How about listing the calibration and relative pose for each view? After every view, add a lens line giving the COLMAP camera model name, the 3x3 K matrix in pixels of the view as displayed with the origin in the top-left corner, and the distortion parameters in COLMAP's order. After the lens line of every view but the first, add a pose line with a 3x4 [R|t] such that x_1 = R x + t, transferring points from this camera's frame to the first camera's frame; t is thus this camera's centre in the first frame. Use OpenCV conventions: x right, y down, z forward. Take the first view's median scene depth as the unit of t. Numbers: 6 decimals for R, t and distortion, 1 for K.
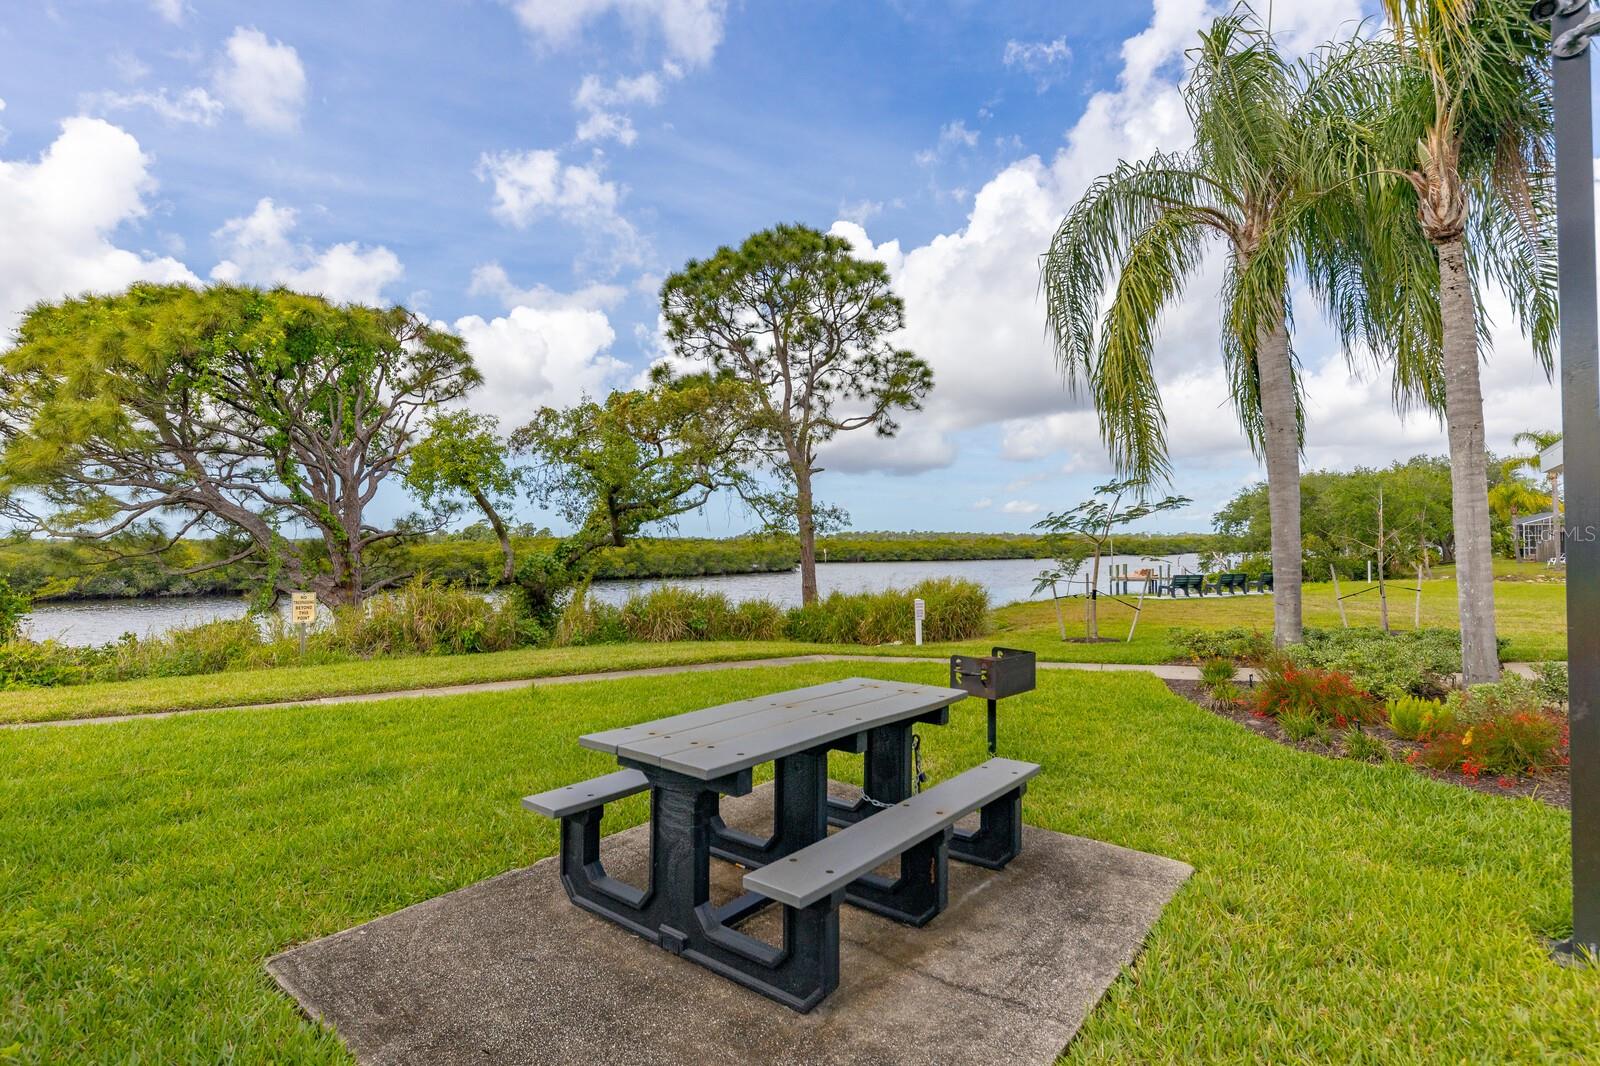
lens RADIAL K [[768.6, 0, 800.0], [0, 768.6, 533.0], [0, 0, 1]] dist [0.001405, -0.000087]
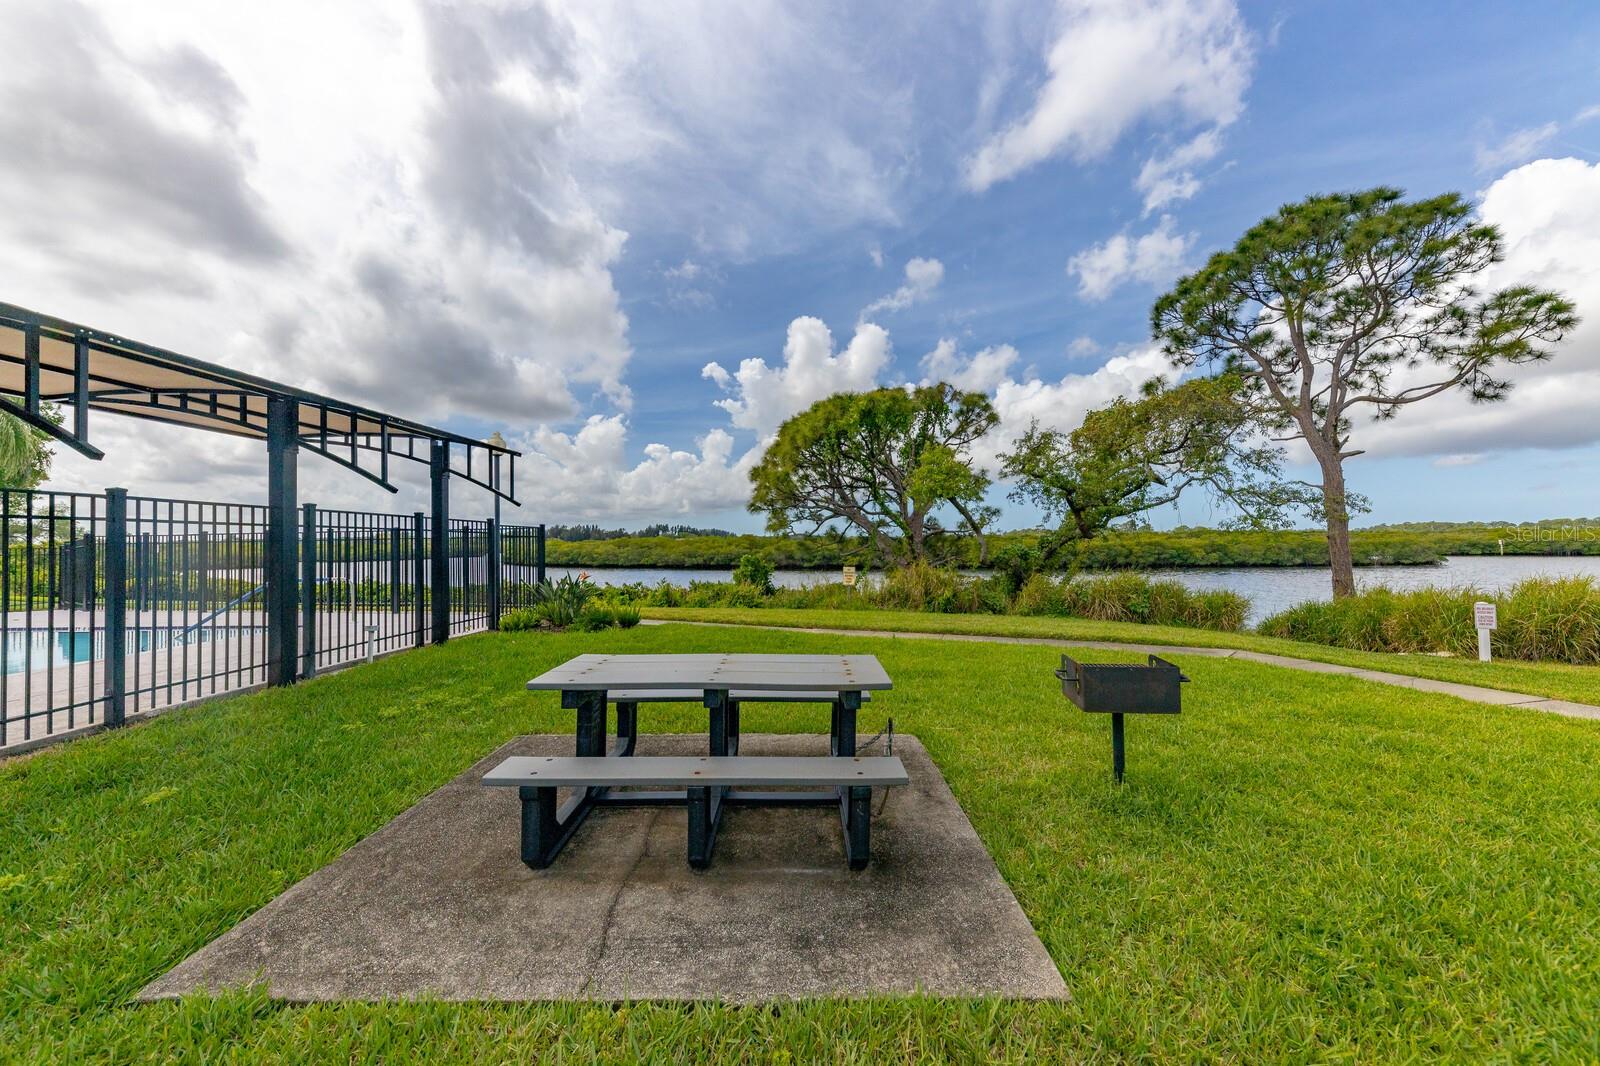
lens RADIAL K [[548.1, 0, 807.3], [0, 548.1, 534.4], [0, 0, 1]] dist [0.007843, -0.003527]
pose [[0.633285, -0.013978, -0.773792, 0.118026], [0.020033, 0.999798, -0.001666, 0.002599], [0.773659, -0.014446, 0.633437, 0.080643]]
